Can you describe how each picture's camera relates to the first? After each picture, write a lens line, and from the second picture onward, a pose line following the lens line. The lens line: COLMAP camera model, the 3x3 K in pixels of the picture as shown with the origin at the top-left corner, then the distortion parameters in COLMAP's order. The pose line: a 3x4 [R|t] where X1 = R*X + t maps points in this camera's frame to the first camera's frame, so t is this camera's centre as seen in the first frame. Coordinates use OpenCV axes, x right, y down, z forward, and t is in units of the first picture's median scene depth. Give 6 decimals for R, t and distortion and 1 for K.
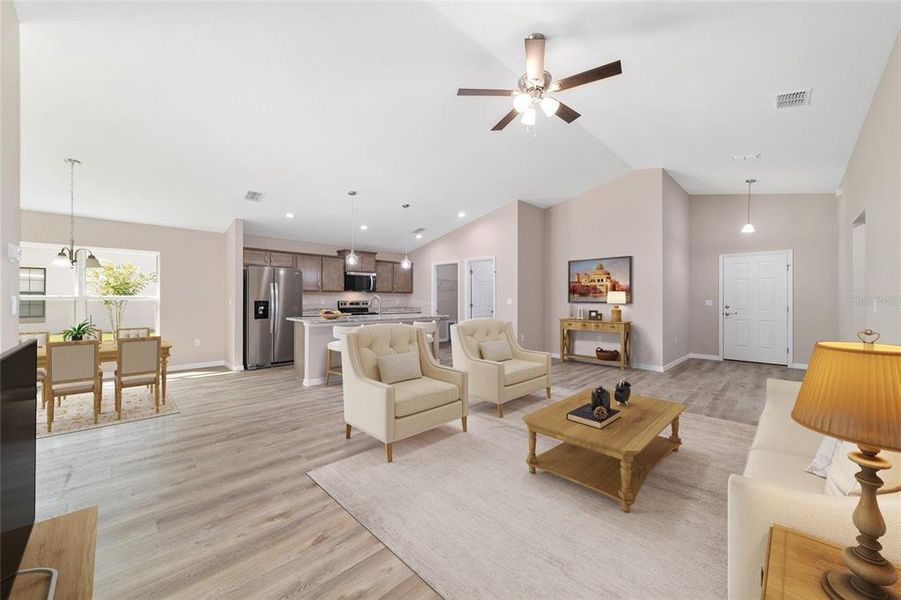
lens RADIAL K [[340.2, 0, 445.5], [0, 340.2, 299.0], [0, 0, 1]] dist [0.000036, 0.000484]
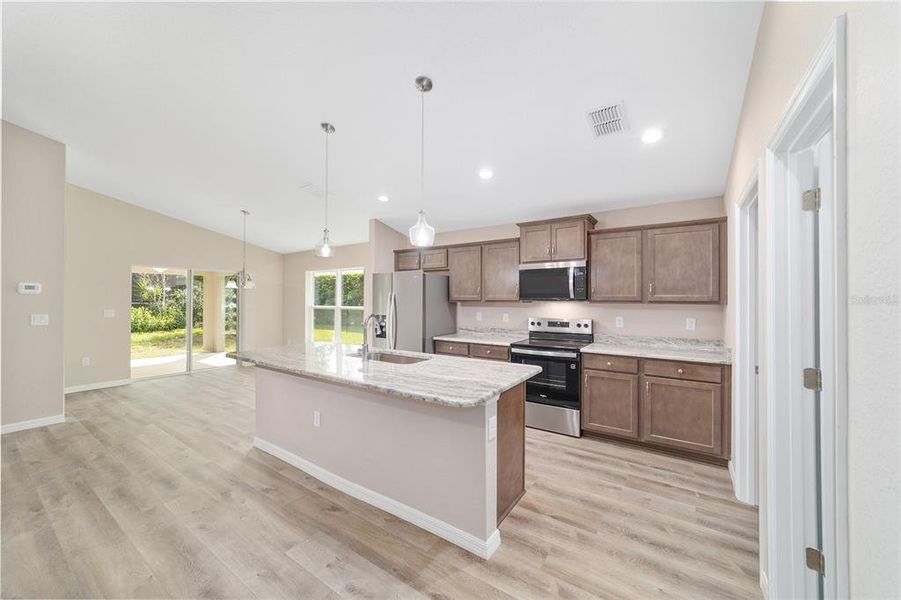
lens RADIAL K [[343.7, 0, 447.2], [0, 343.7, 296.5], [0, 0, 1]] dist [-0.008183, 0.000283]
pose [[0.201427, -0.007792, -0.979472, 0.218192], [-0.002381, 0.999962, -0.008445, -0.024793], [0.979501, 0.004033, 0.201401, 0.773392]]
